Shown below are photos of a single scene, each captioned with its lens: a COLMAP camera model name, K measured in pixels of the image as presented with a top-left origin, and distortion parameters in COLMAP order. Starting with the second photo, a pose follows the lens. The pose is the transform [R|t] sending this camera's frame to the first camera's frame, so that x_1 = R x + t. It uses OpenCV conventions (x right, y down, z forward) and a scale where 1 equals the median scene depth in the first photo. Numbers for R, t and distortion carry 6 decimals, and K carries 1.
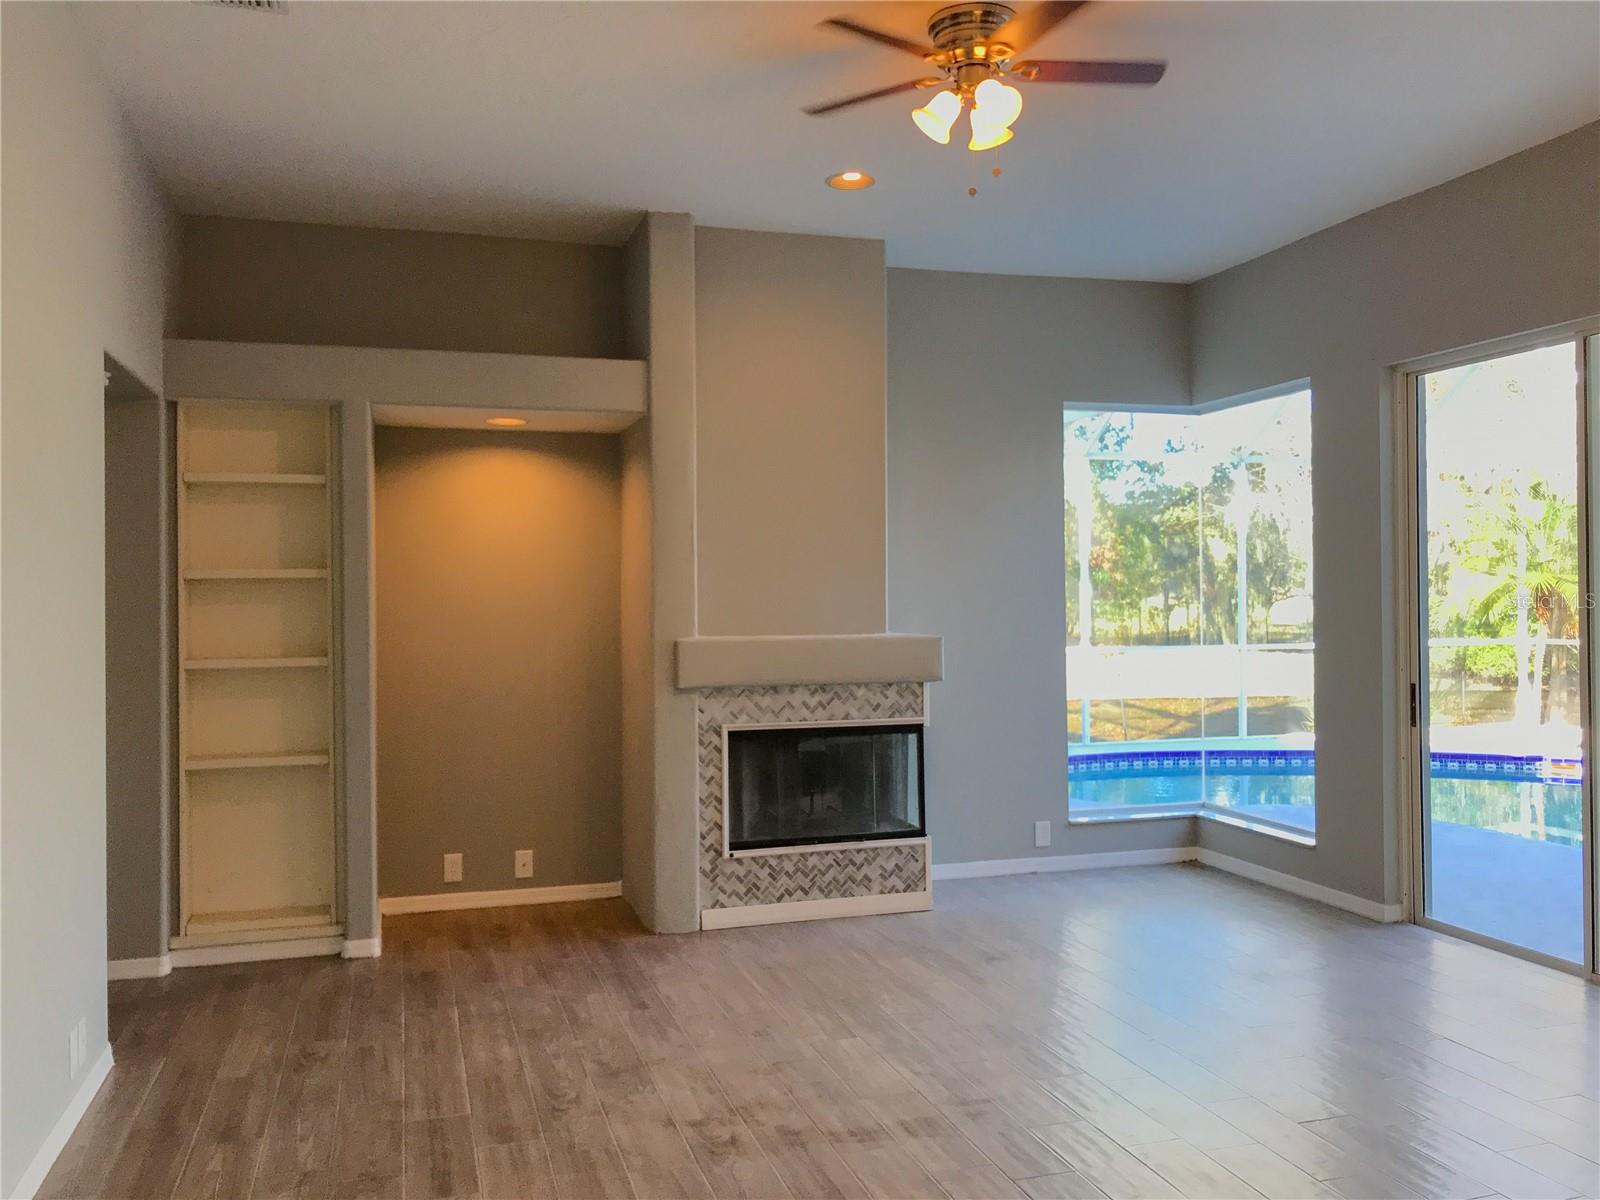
lens RADIAL K [[1320.7, 0, 800.0], [0, 1320.7, 600.0], [0, 0, 1]] dist [-0.002481, 0.002939]
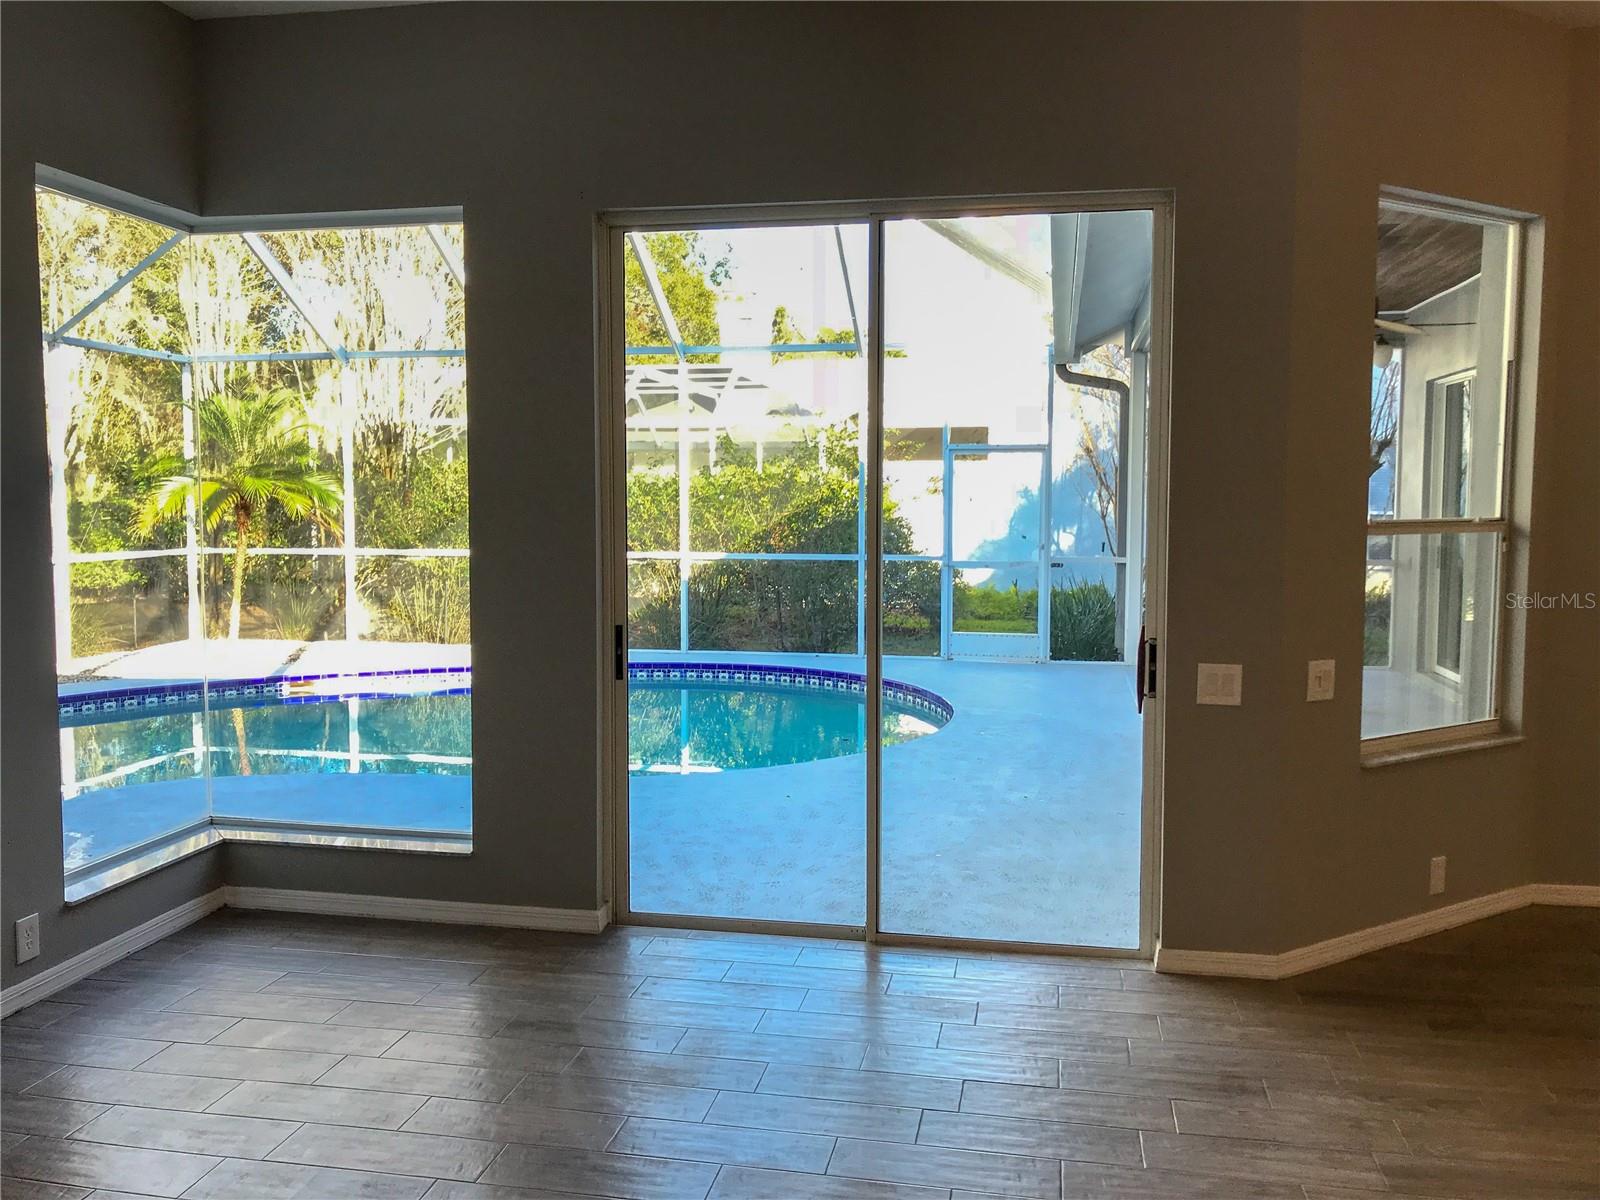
lens RADIAL K [[1320.7, 0, 800.0], [0, 1320.7, 600.0], [0, 0, 1]] dist [-0.002481, 0.002939]
pose [[0.468140, -0.063194, 0.881392, -0.163345], [-0.003592, 0.997295, 0.073411, -0.009740], [-0.883647, -0.037533, 0.466647, 0.484143]]
